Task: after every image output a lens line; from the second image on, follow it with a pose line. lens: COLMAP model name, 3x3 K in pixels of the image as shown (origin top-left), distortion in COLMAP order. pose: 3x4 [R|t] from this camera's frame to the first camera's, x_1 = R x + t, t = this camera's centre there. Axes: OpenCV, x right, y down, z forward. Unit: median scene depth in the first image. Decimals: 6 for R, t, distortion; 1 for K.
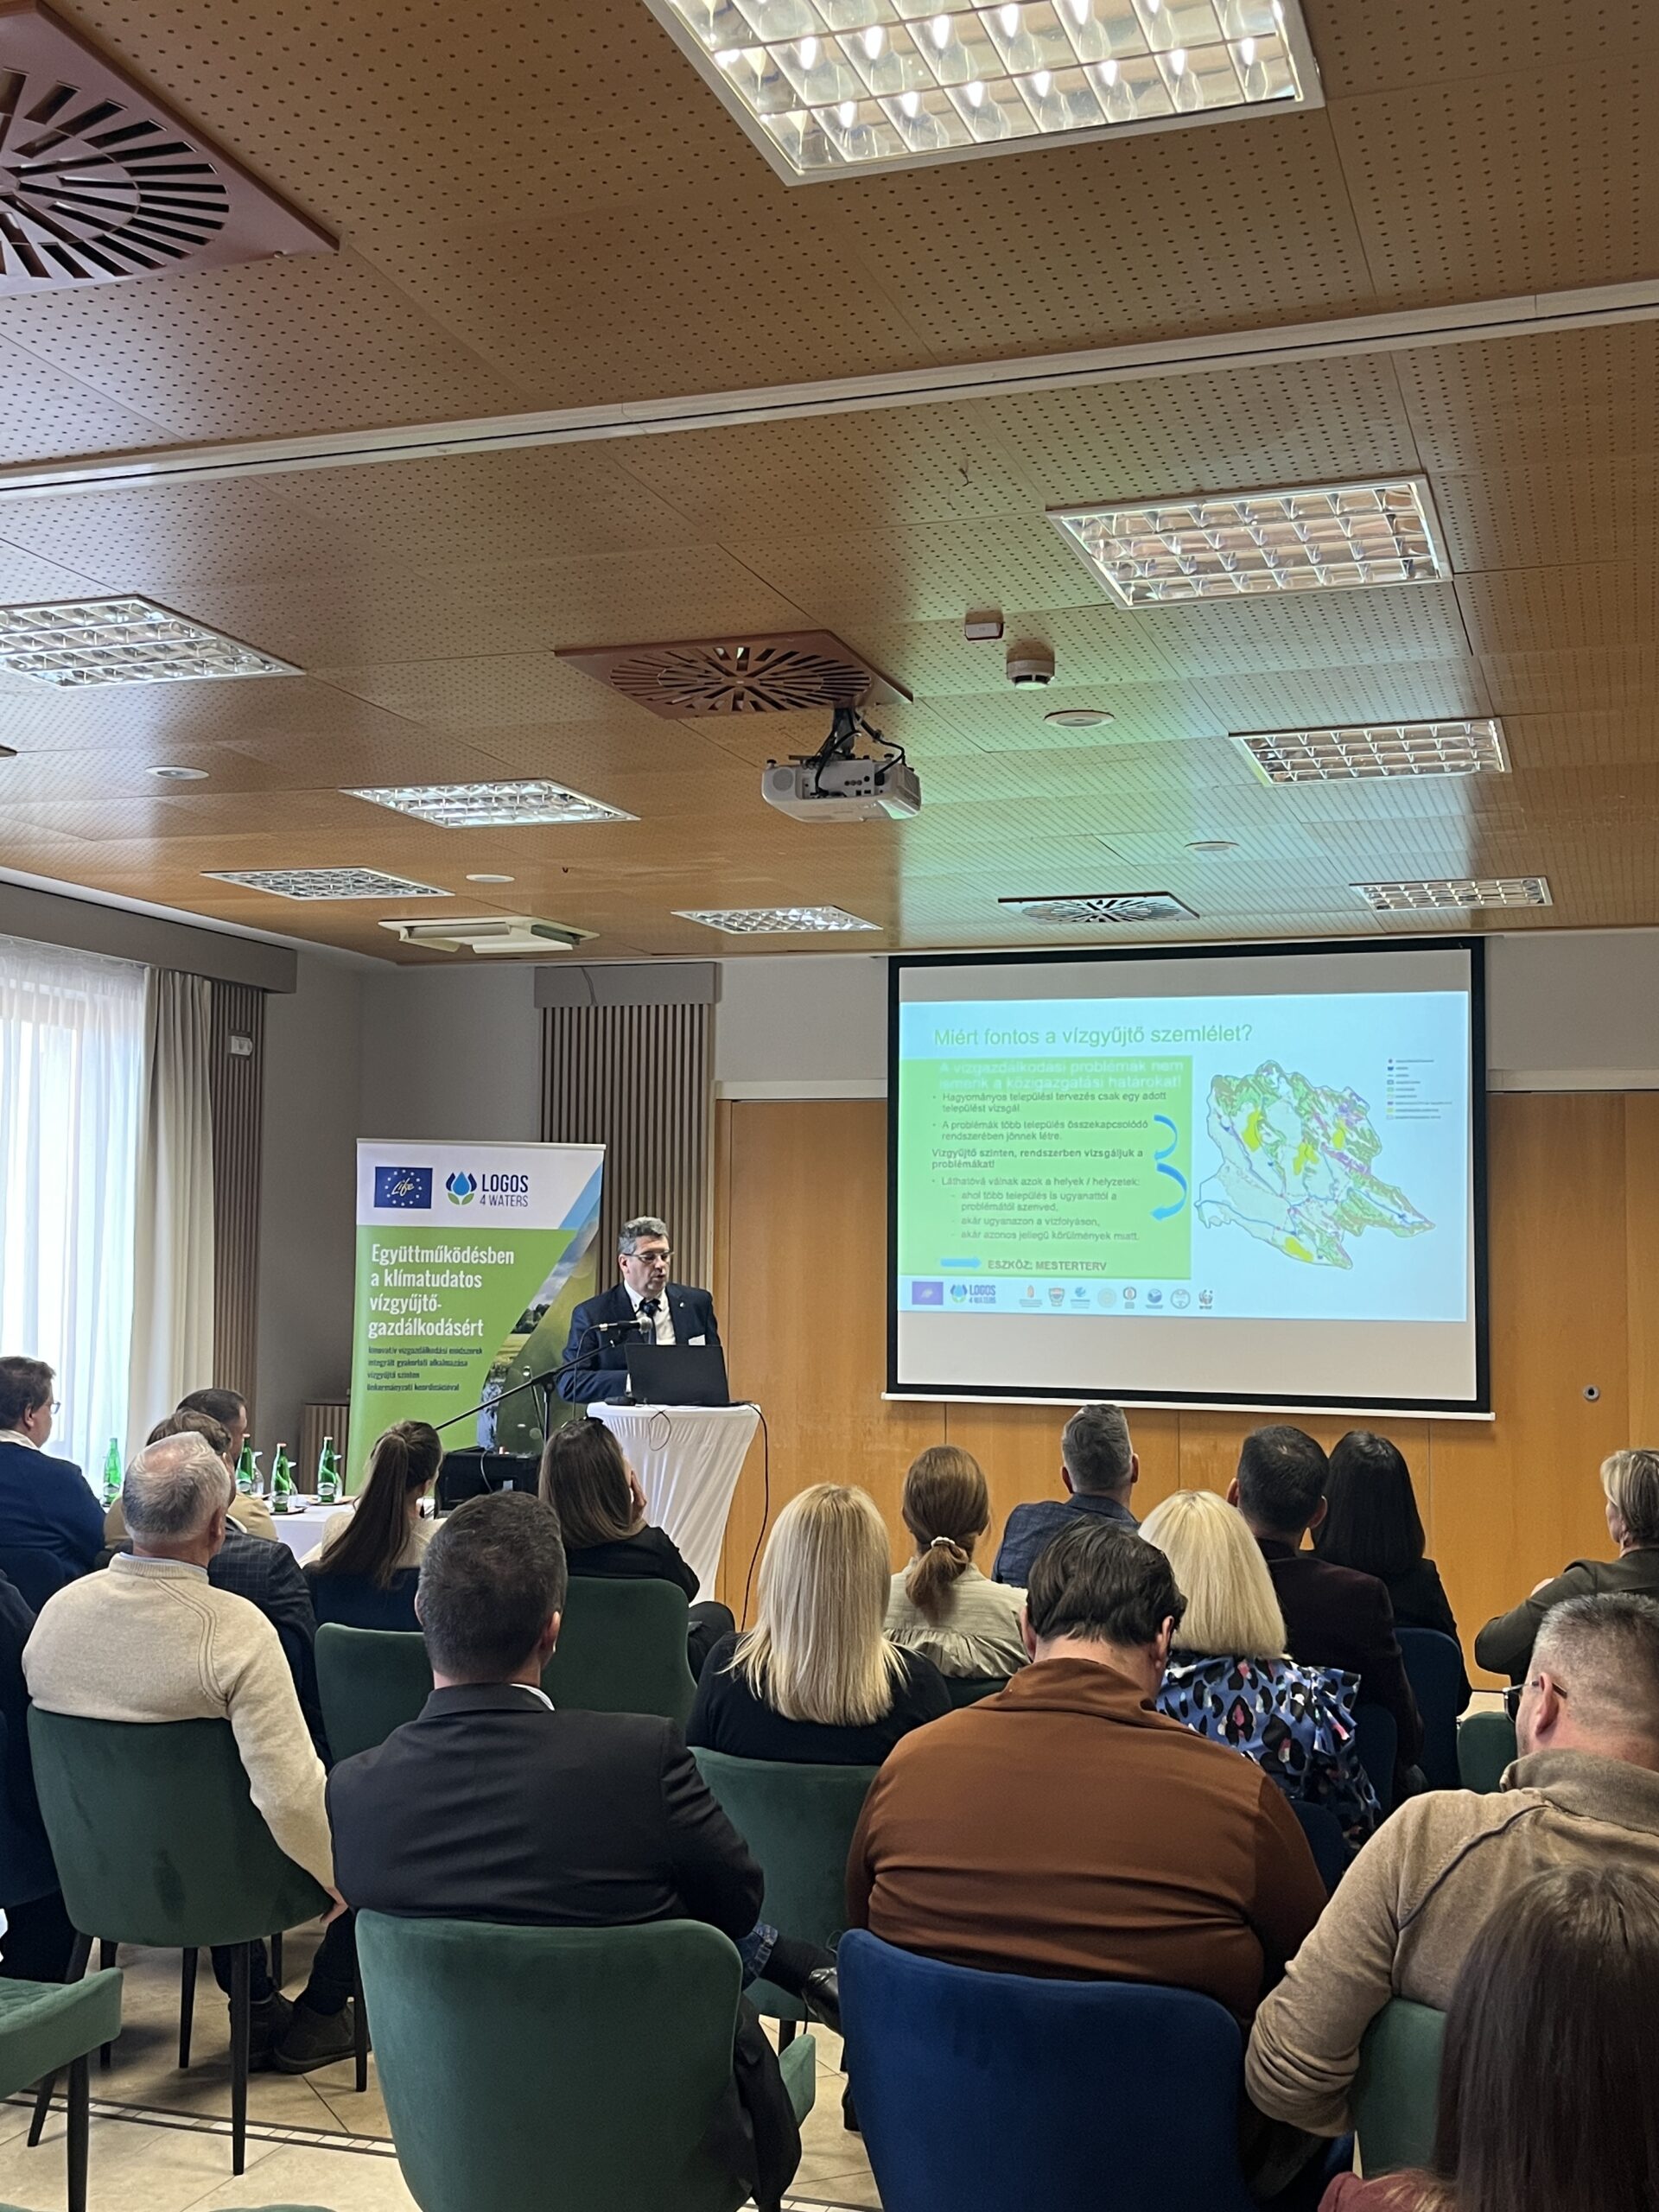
lens RADIAL K [[2406.9, 0, 827.7], [0, 2406.9, 1111.0], [0, 0, 1]] dist [0.092253, 0.000000]
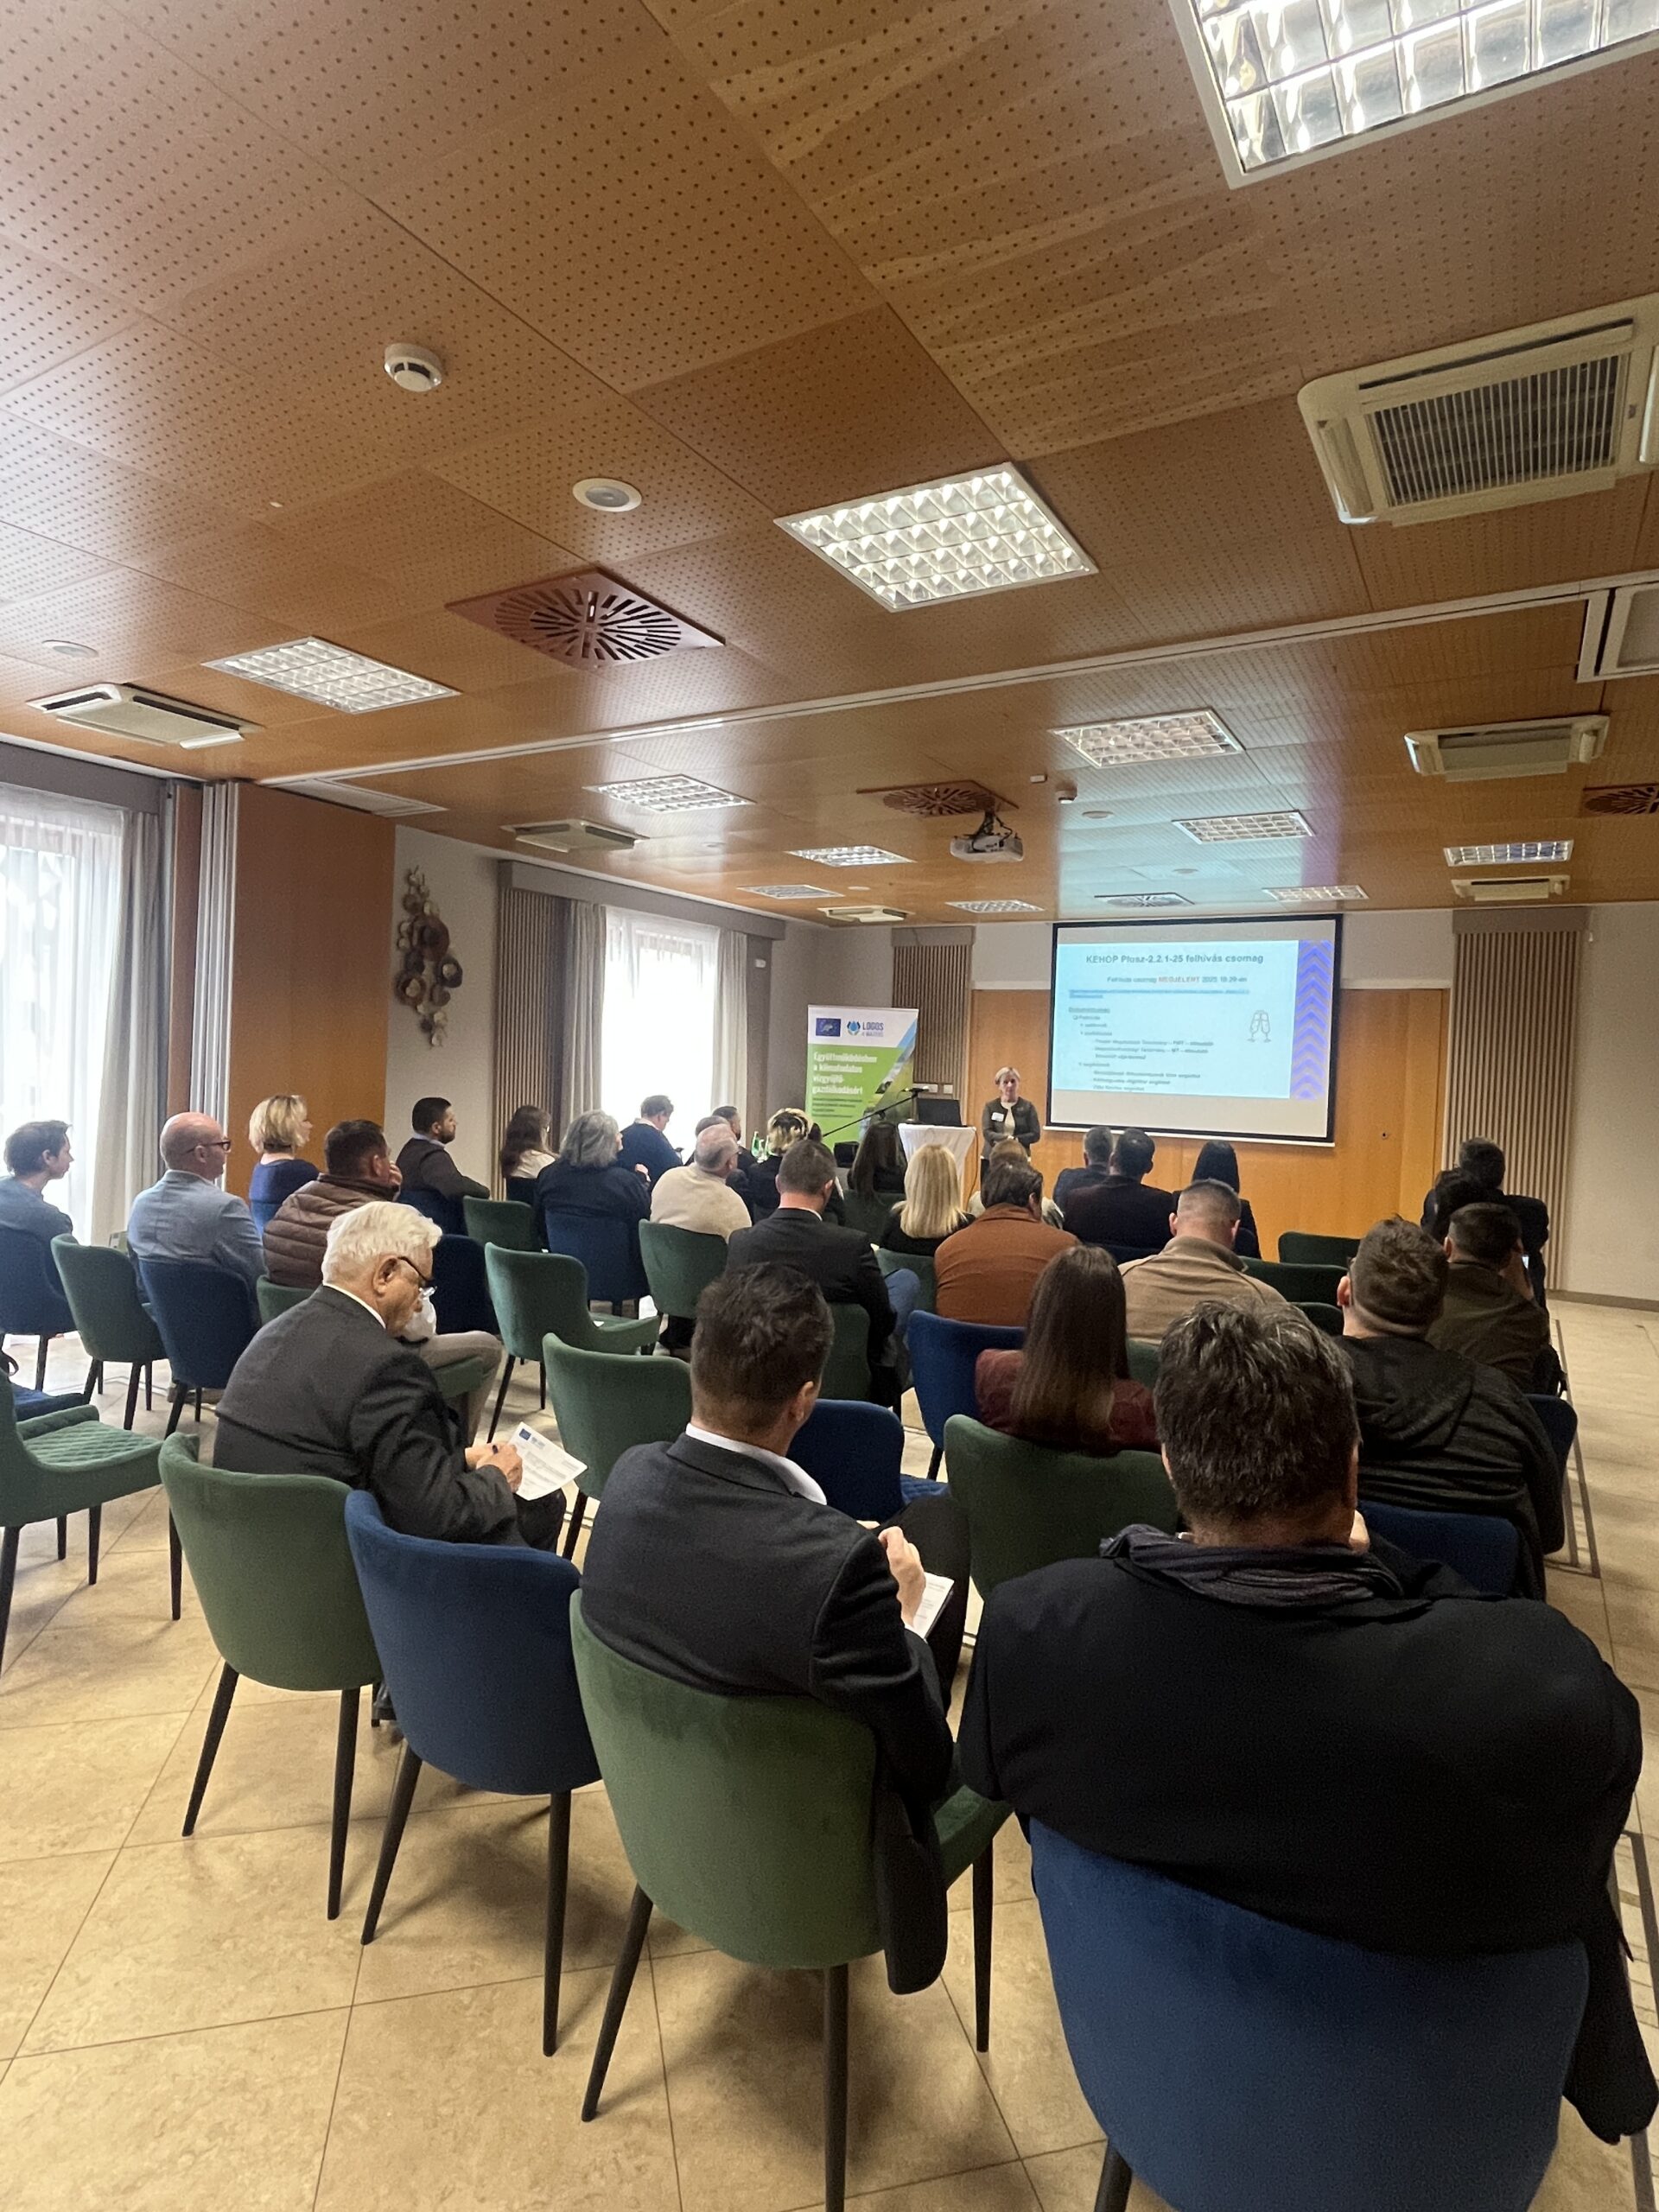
lens RADIAL K [[1161.0, 0, 826.9], [0, 1161.0, 1106.9], [0, 0, 1]] dist [-0.009367, -0.000110]
pose [[0.976811, 0.031997, -0.211701, 0.054814], [-0.012148, 0.995460, 0.094402, 0.003393], [0.213760, -0.089641, 0.972765, -0.060885]]
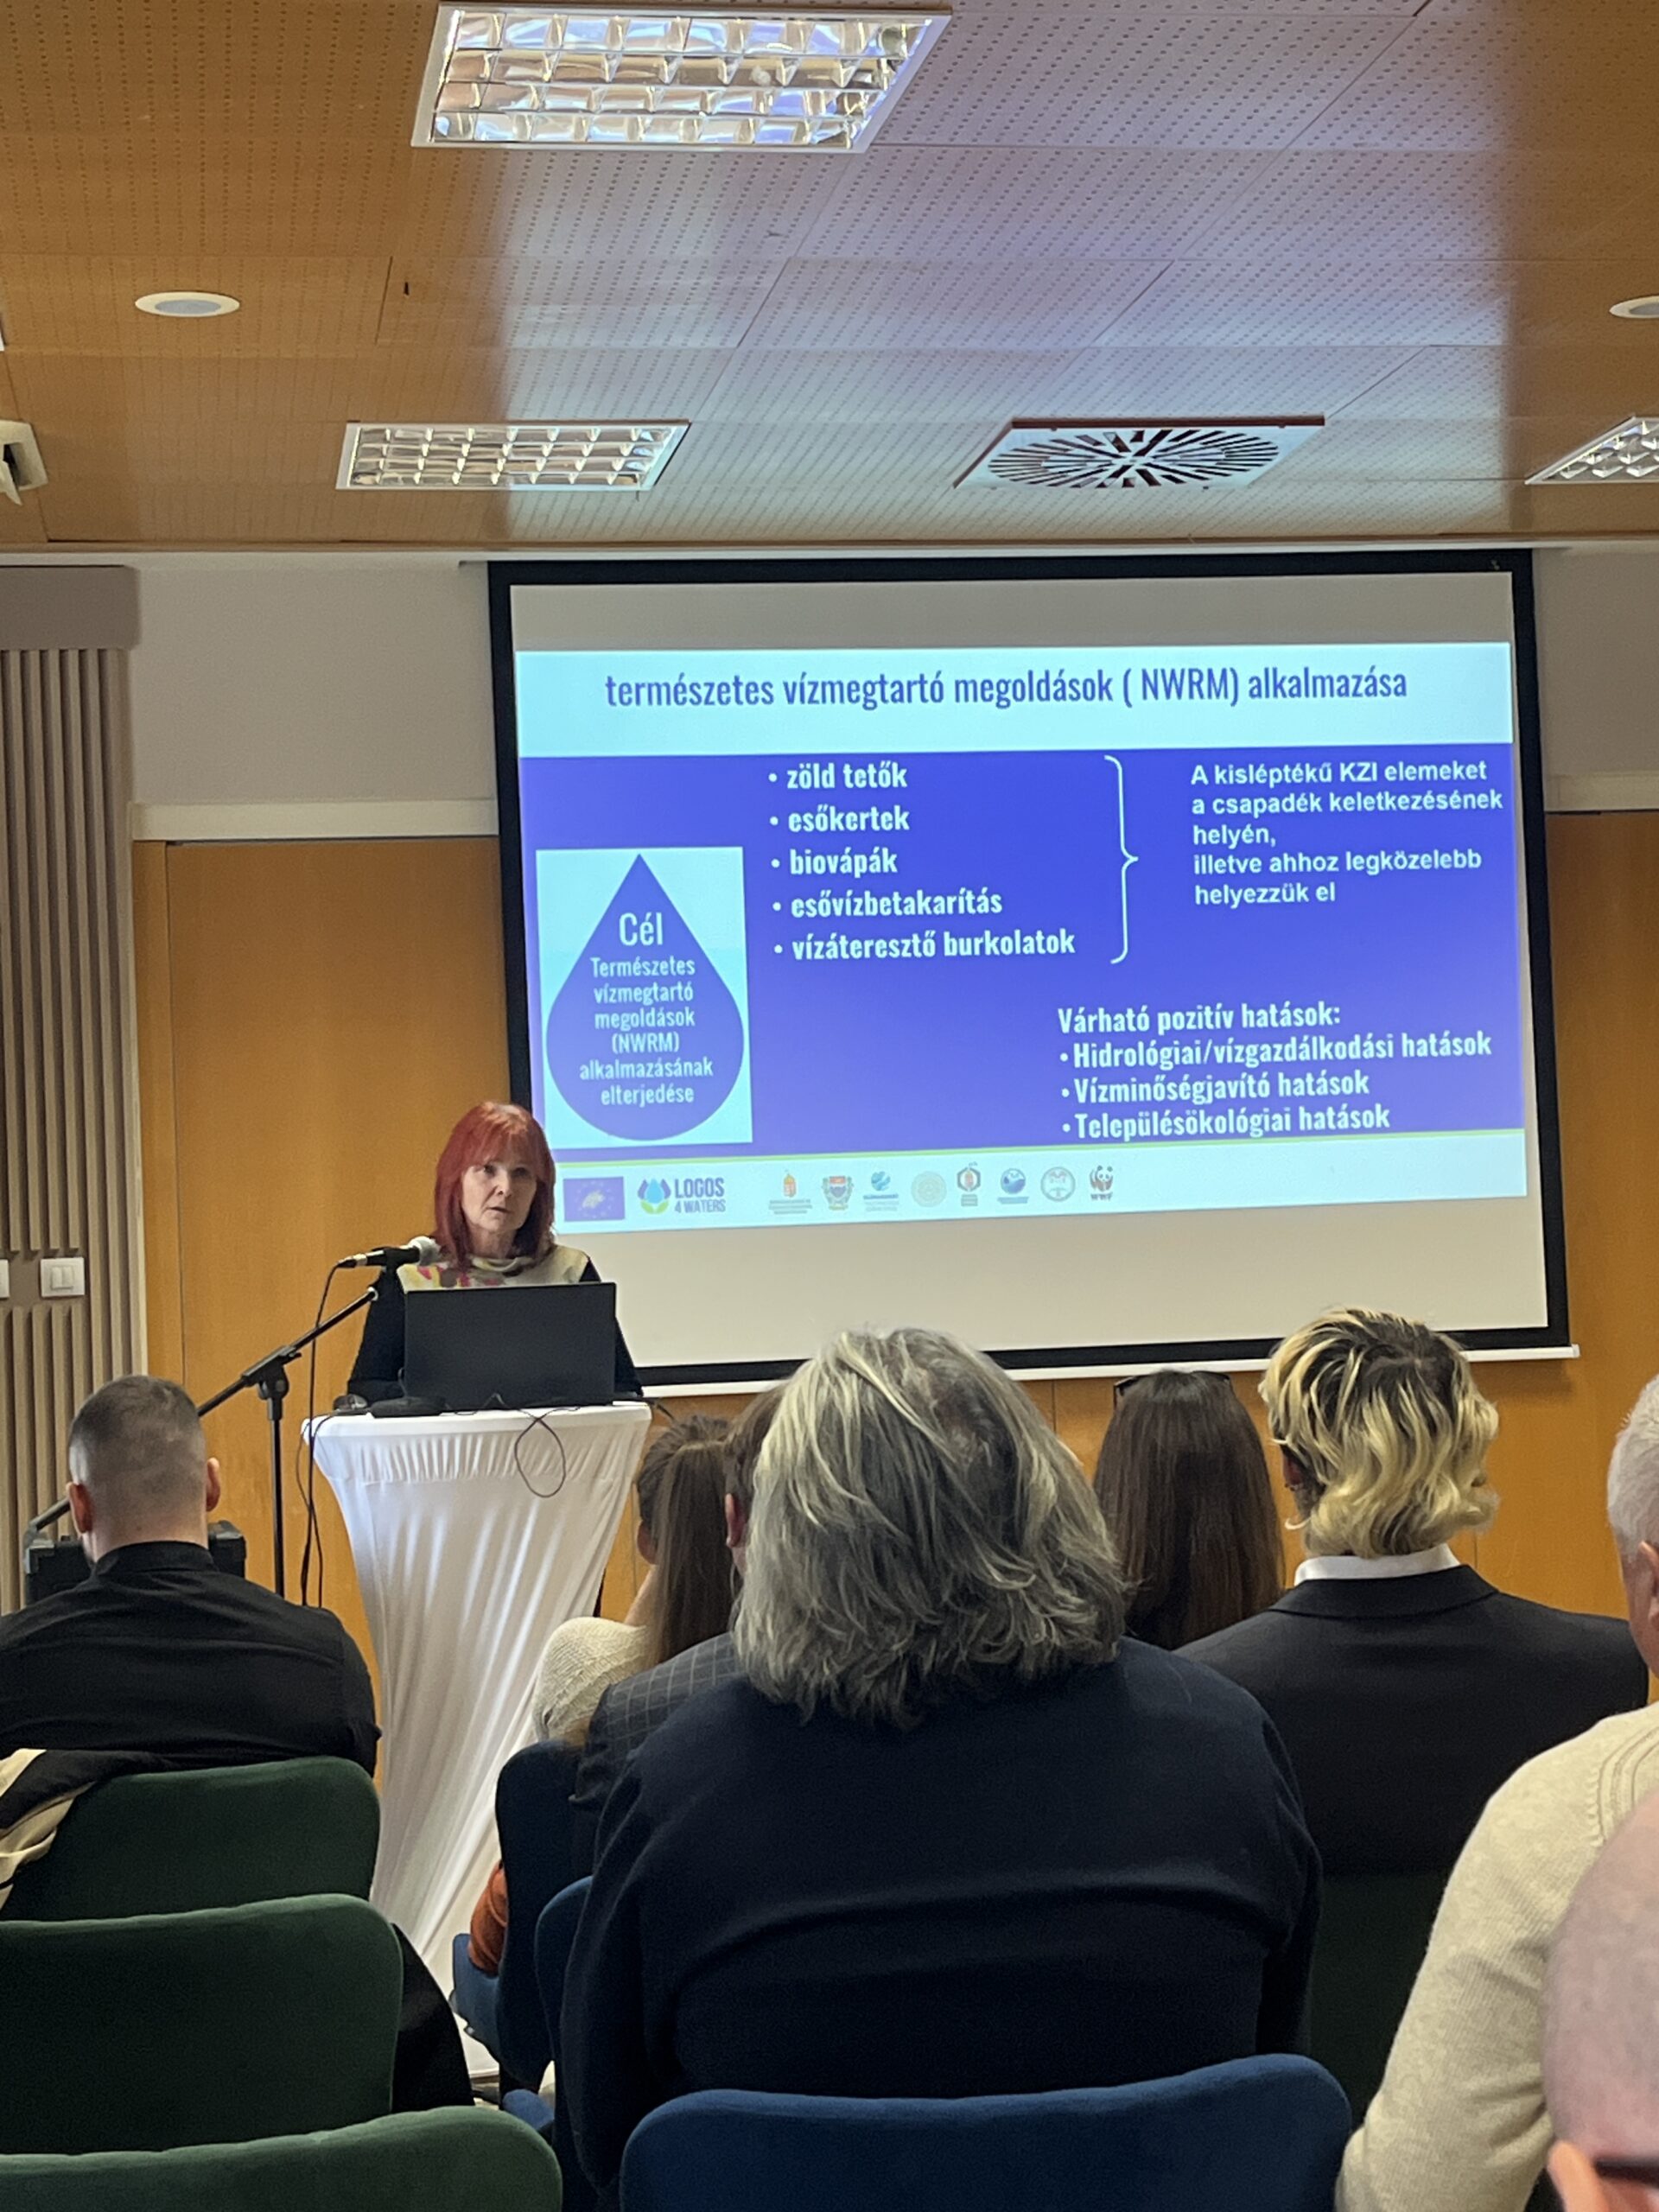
lens RADIAL K [[3853.9, 0, 819.4], [0, 3853.9, 1121.2], [0, 0, 1]] dist [0.082231, 0.000000]
pose [[0.882978, -0.031632, 0.468347, -0.322797], [0.018639, 0.999303, 0.032354, 0.032744], [-0.469044, -0.019838, 0.882952, 0.231618]]
